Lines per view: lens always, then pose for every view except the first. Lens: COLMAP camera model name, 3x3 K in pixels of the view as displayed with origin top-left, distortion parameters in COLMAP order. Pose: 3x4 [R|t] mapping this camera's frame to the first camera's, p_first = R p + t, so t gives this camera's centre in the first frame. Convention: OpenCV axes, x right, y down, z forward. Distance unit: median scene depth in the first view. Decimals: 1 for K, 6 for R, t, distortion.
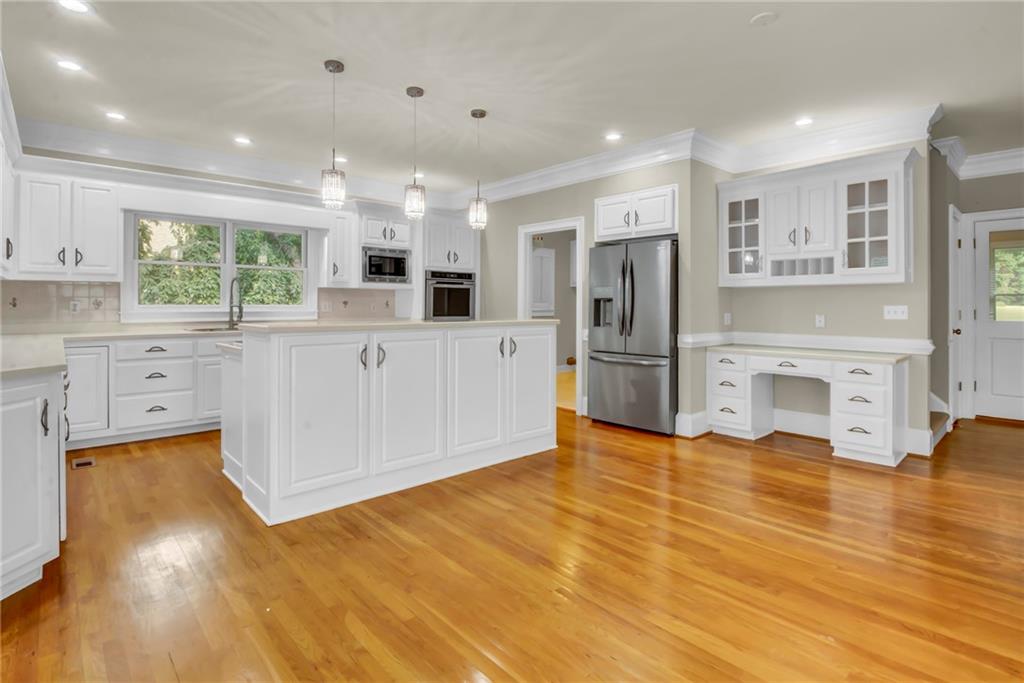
lens RADIAL K [[500.1, 0, 509.7], [0, 500.1, 307.1], [0, 0, 1]] dist [0.012189, -0.019863]
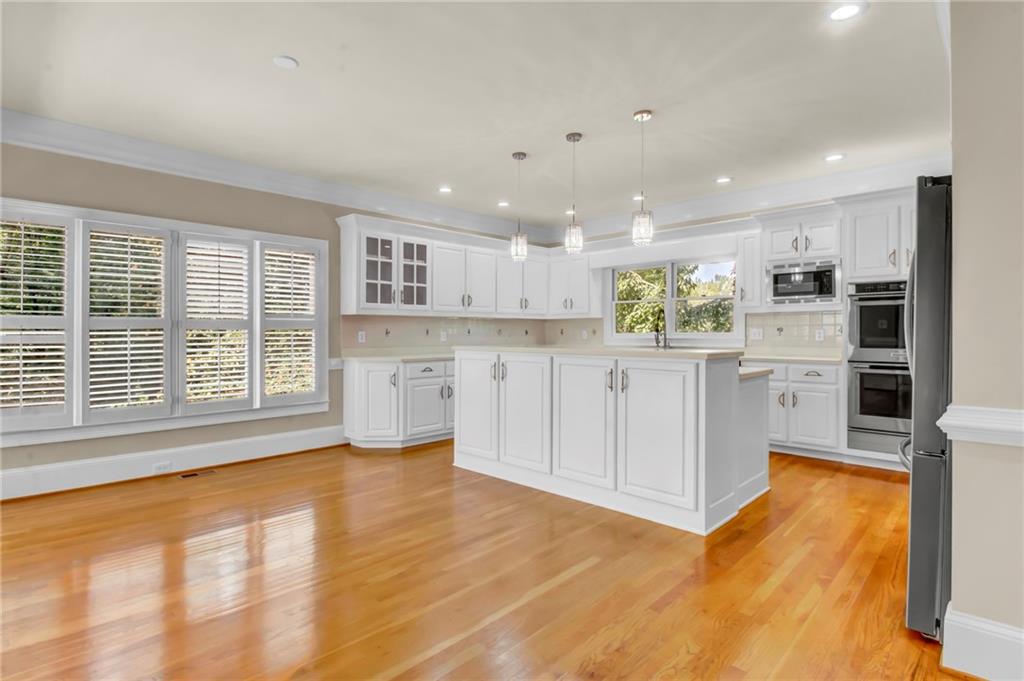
lens RADIAL K [[518.6, 0, 511.0], [0, 518.6, 330.2], [0, 0, 1]] dist [-0.003604, -0.001300]
pose [[0.066319, -0.007072, -0.997773, 0.646005], [-0.000427, 0.999975, -0.007116, -0.000653], [0.997798, 0.000897, 0.066315, 0.550784]]
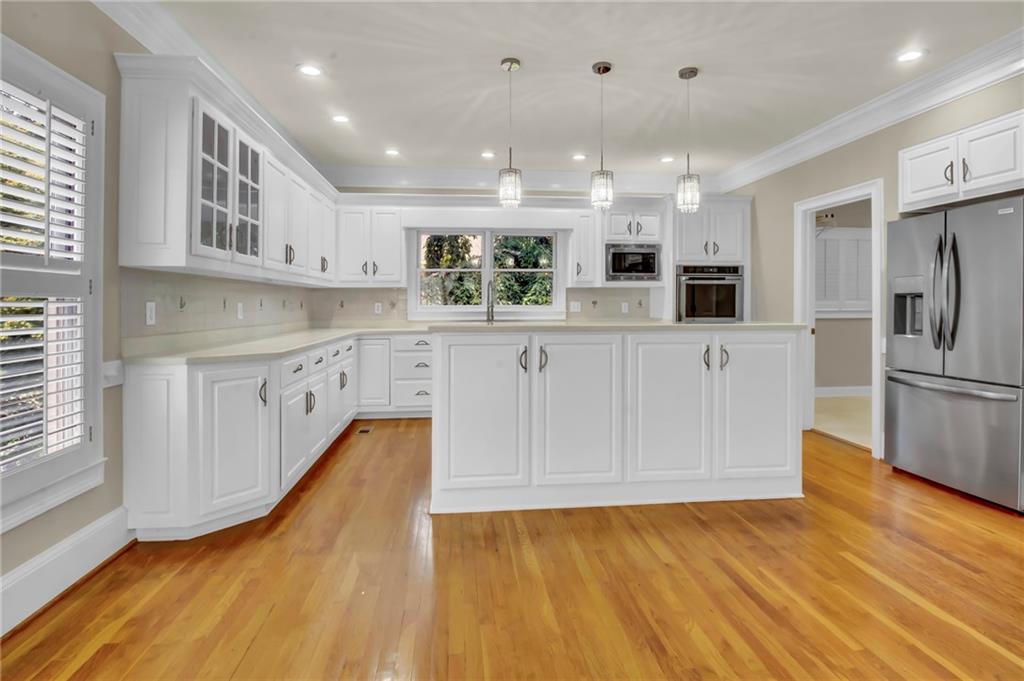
lens RADIAL K [[512.4, 0, 514.5], [0, 512.4, 307.3], [0, 0, 1]] dist [-0.015267, -0.000880]
pose [[0.811517, -0.002099, -0.584325, 0.152210], [0.002373, 0.999997, -0.000297, 0.000385], [0.584324, -0.001146, 0.811520, 0.115941]]
